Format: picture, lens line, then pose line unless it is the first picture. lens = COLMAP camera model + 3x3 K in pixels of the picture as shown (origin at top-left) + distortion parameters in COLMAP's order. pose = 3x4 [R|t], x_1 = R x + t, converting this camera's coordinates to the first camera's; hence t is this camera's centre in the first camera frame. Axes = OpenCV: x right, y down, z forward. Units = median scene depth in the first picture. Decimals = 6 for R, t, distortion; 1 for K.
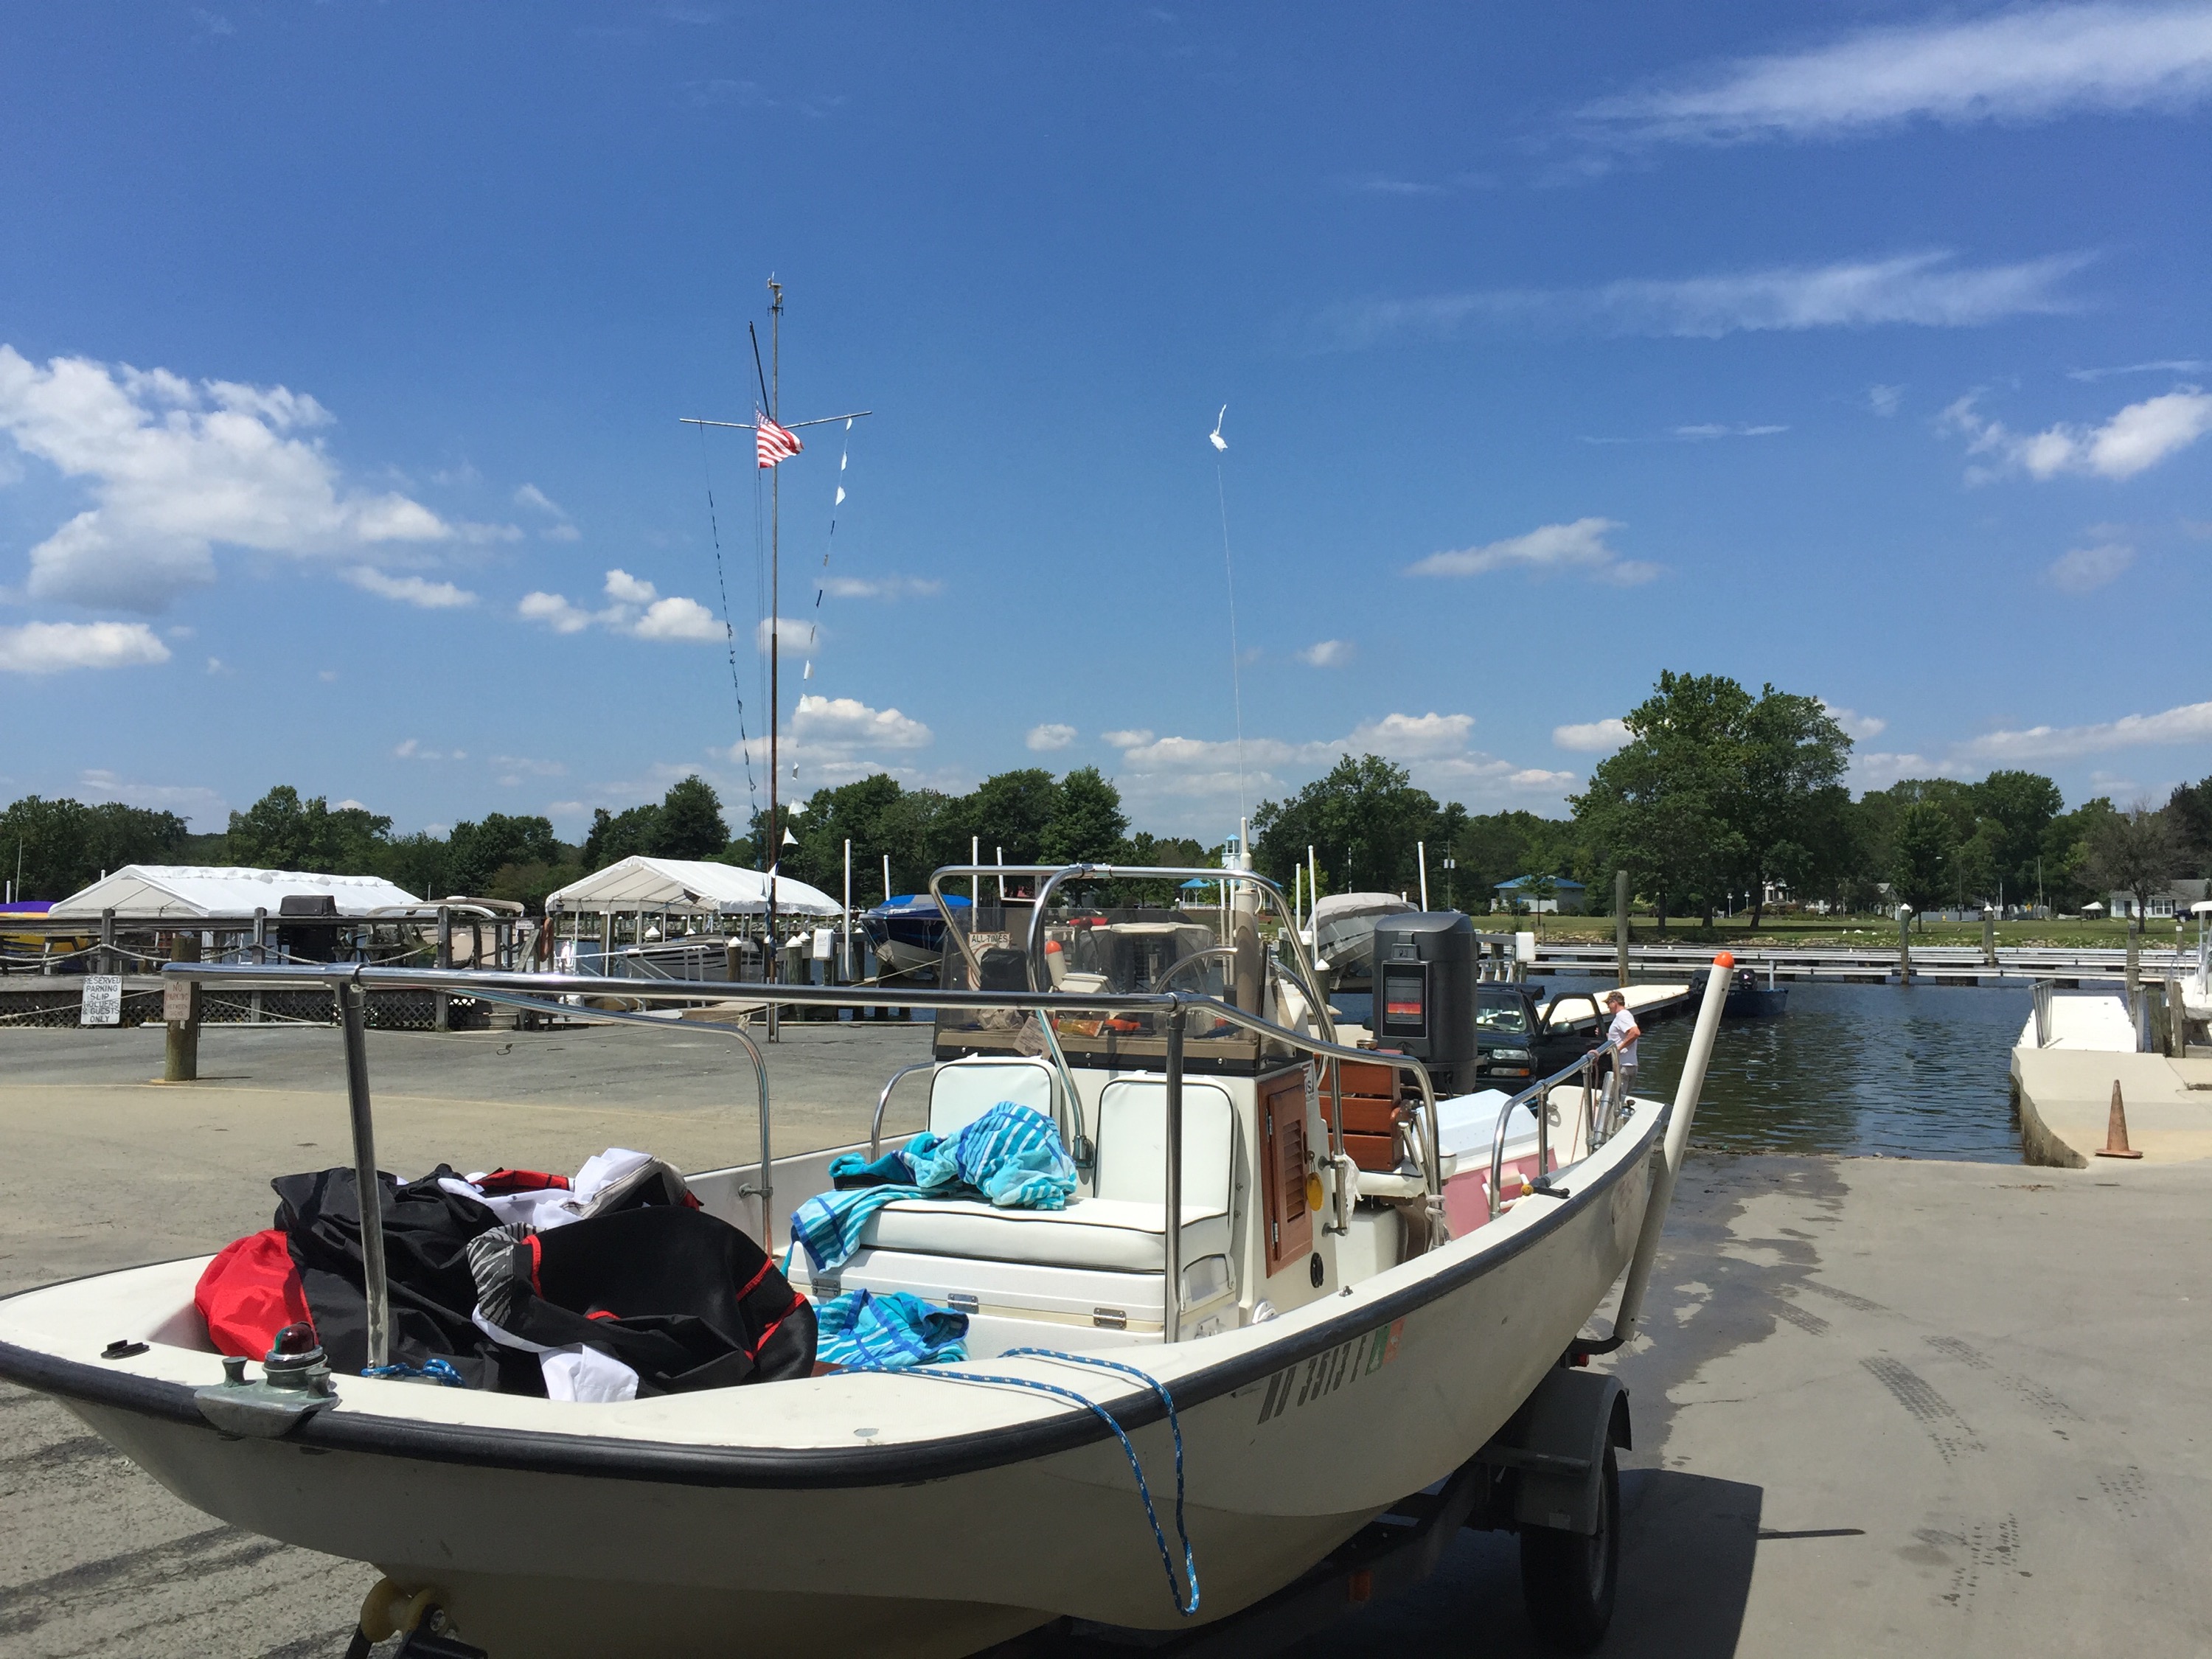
lens RADIAL K [[1819.2, 0, 1106.0], [0, 1819.2, 829.5], [0, 0, 1]] dist [0.010171, 0.002597]
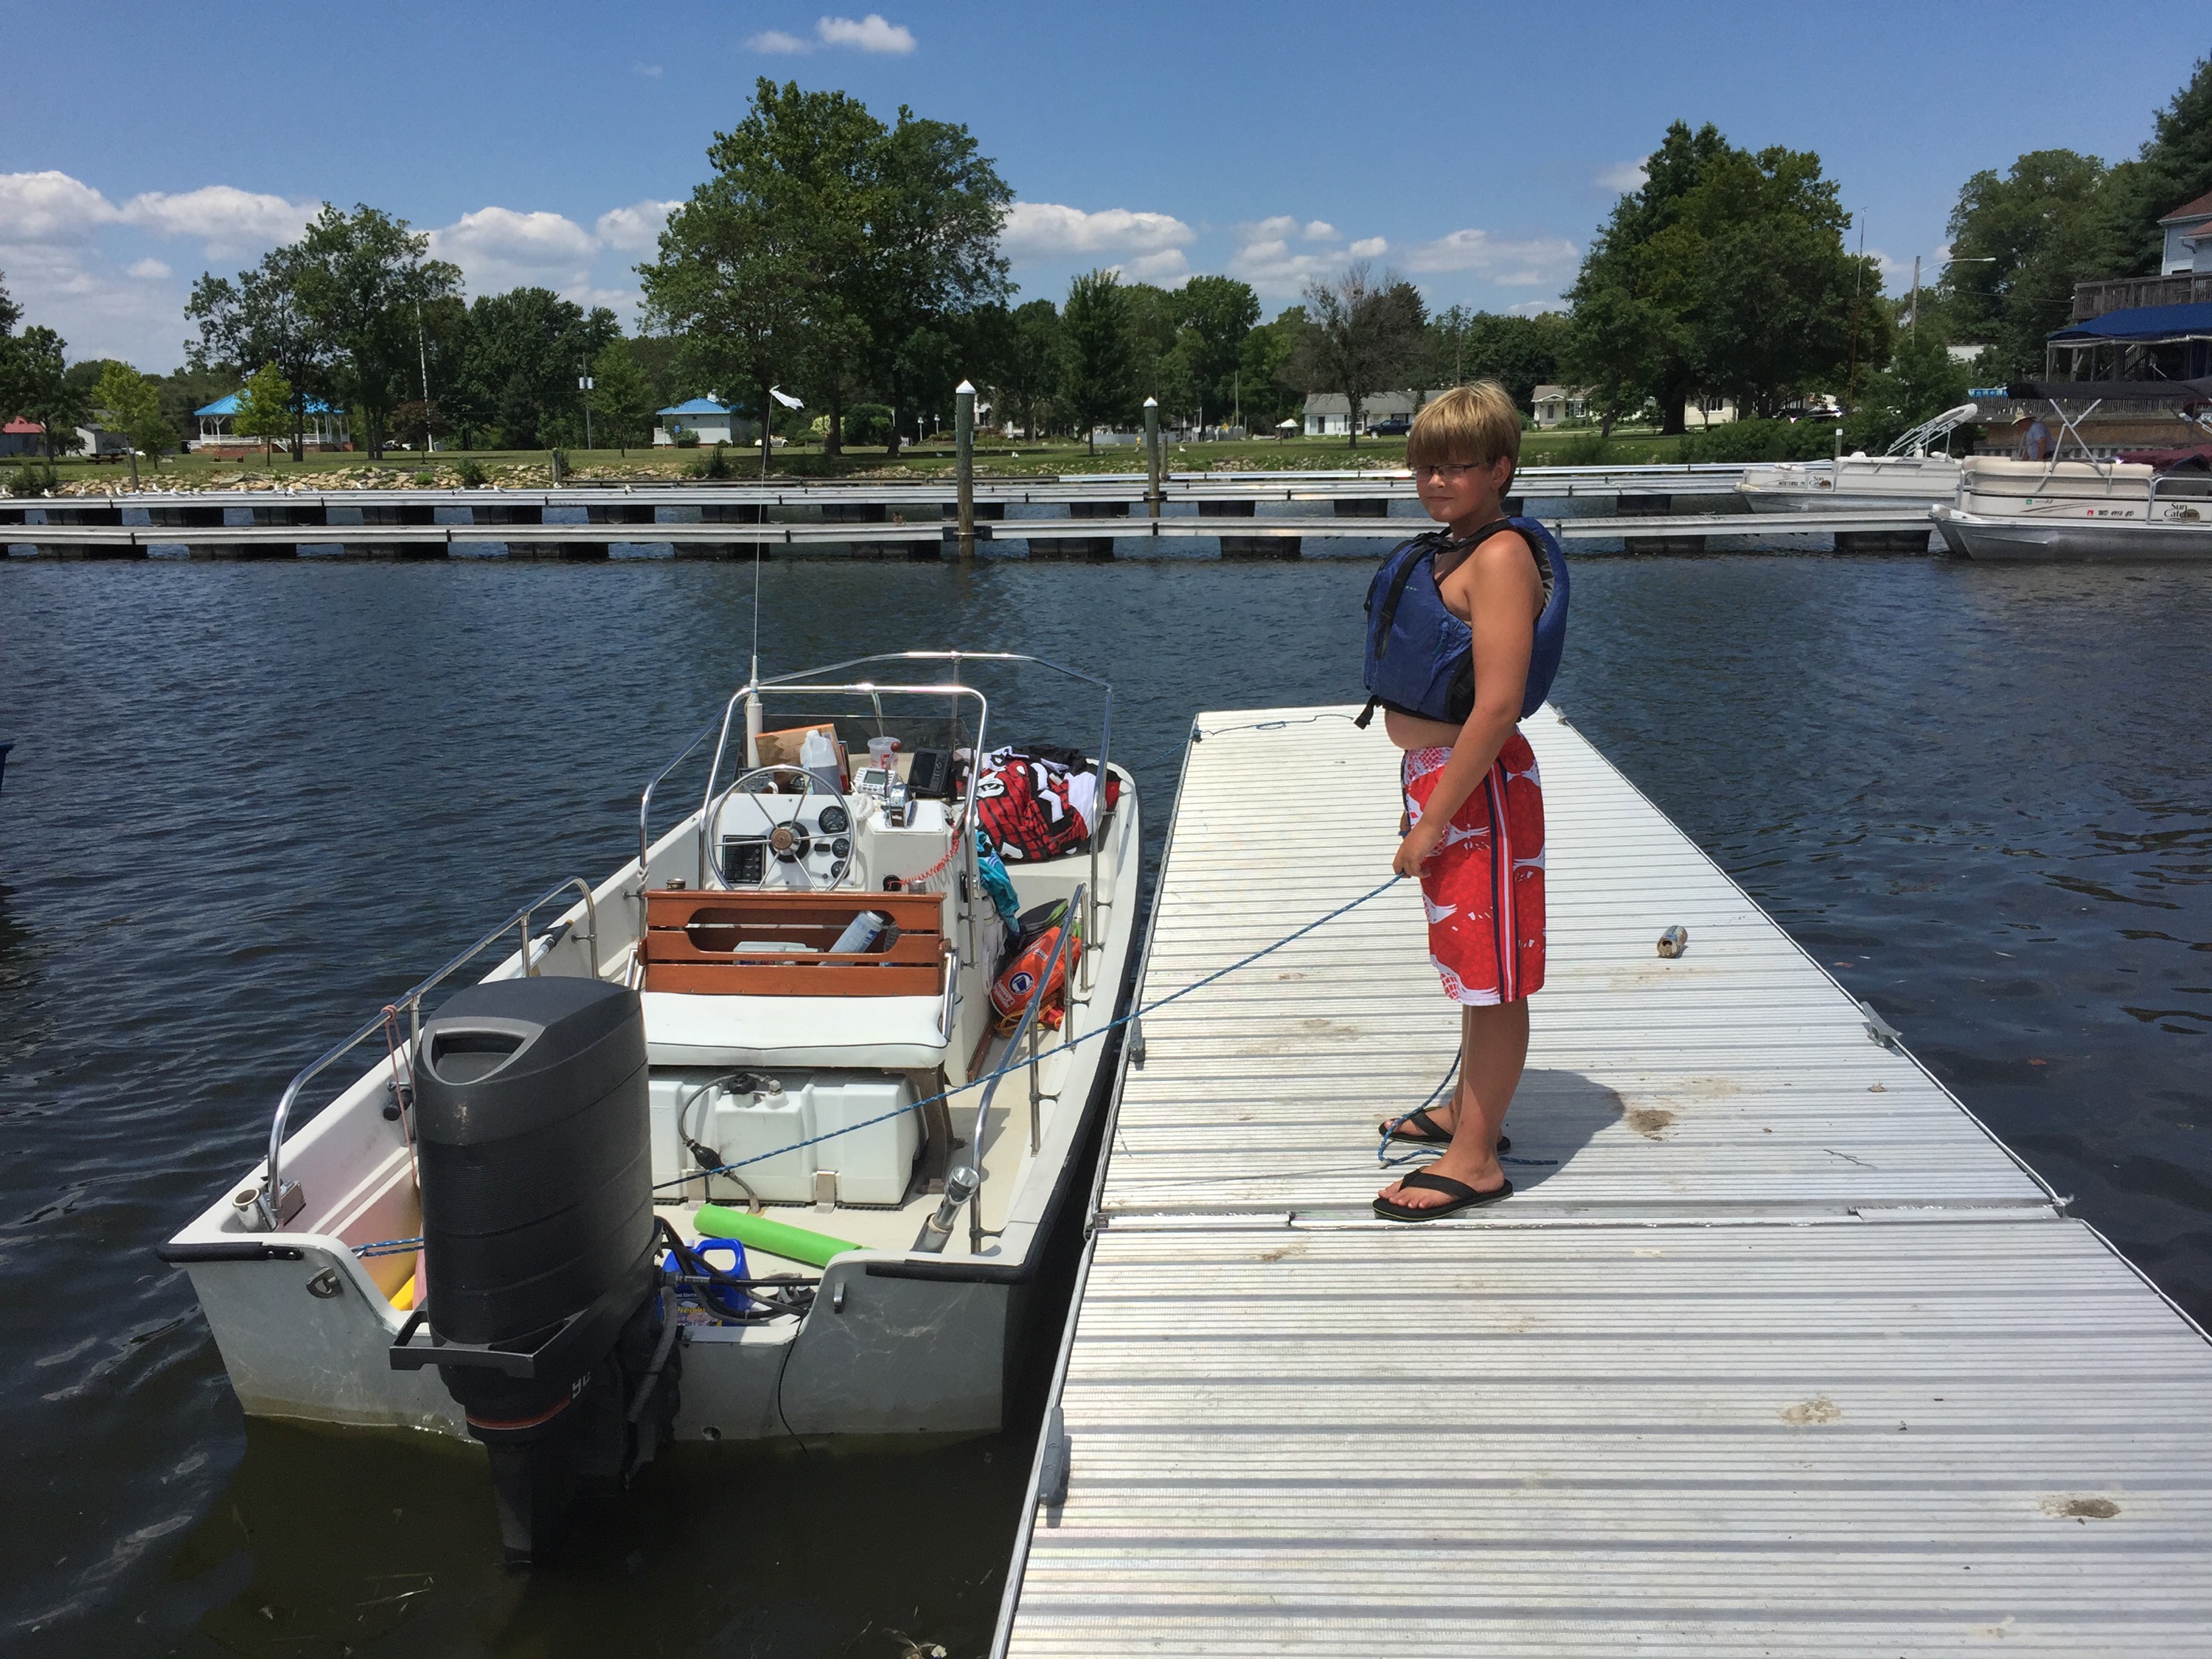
lens RADIAL K [[1819.2, 0, 1106.0], [0, 1819.2, 829.5], [0, 0, 1]] dist [0.010171, 0.002597]
pose [[0.919952, -0.099344, 0.379235, 0.118491], [0.001740, 0.968385, 0.249456, 0.014880], [-0.392028, -0.228827, 0.891040, 0.230465]]
